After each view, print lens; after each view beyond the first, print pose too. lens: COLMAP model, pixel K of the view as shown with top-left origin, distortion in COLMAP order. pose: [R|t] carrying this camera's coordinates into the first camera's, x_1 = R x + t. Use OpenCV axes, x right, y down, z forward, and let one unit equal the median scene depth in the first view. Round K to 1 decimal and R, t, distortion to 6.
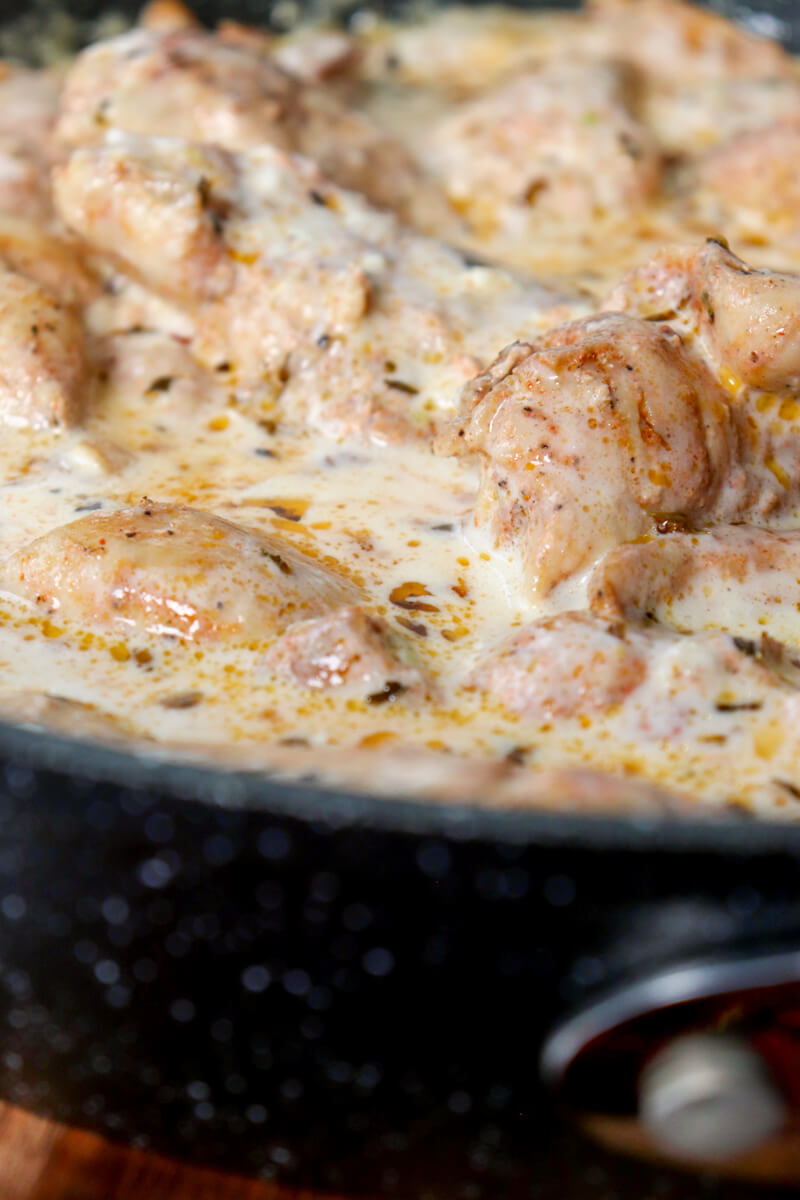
lens RADIAL K [[2675.8, 0, 400.0], [0, 2675.8, 600.0], [0, 0, 1]] dist [0.171542, -0.070008]
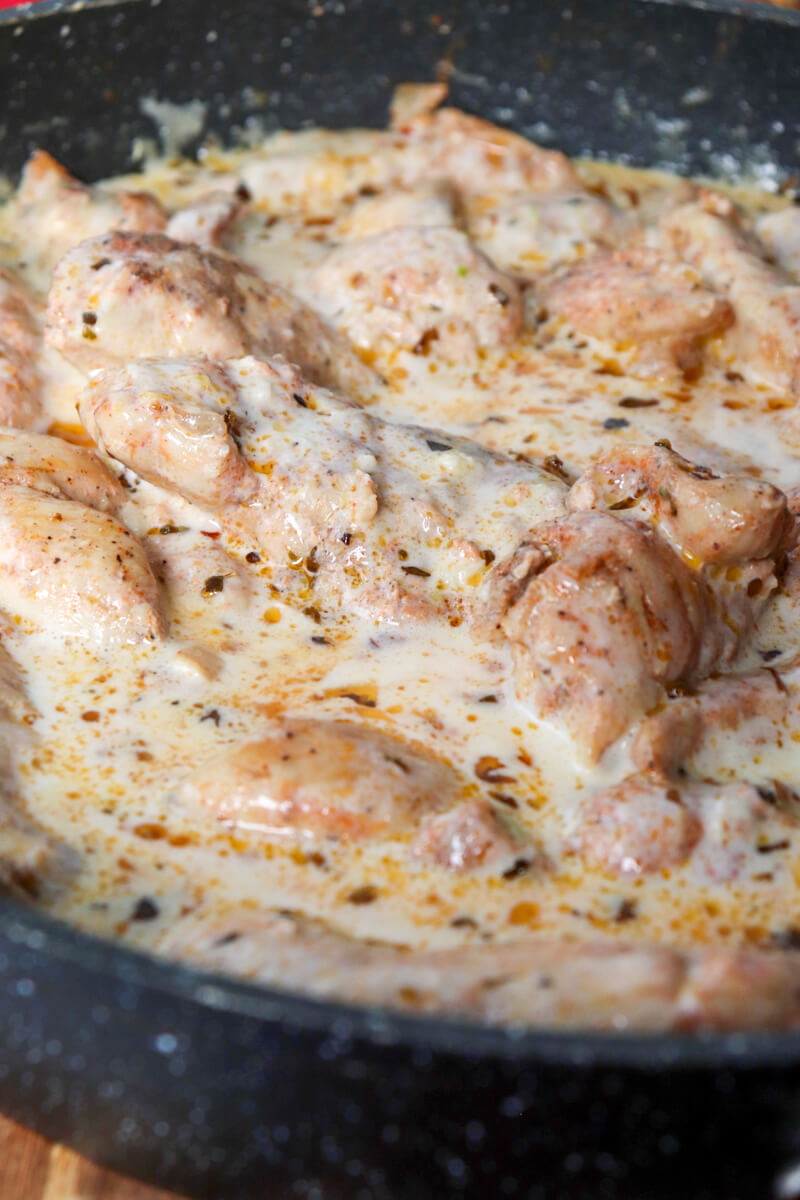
lens RADIAL K [[2675.8, 0, 400.0], [0, 2675.8, 600.0], [0, 0, 1]] dist [0.171542, -0.070008]
pose [[0.973893, -0.111538, 0.197718, -0.277021], [0.090615, 0.989578, 0.111910, -0.225014], [-0.208139, -0.091072, 0.973850, -0.230190]]
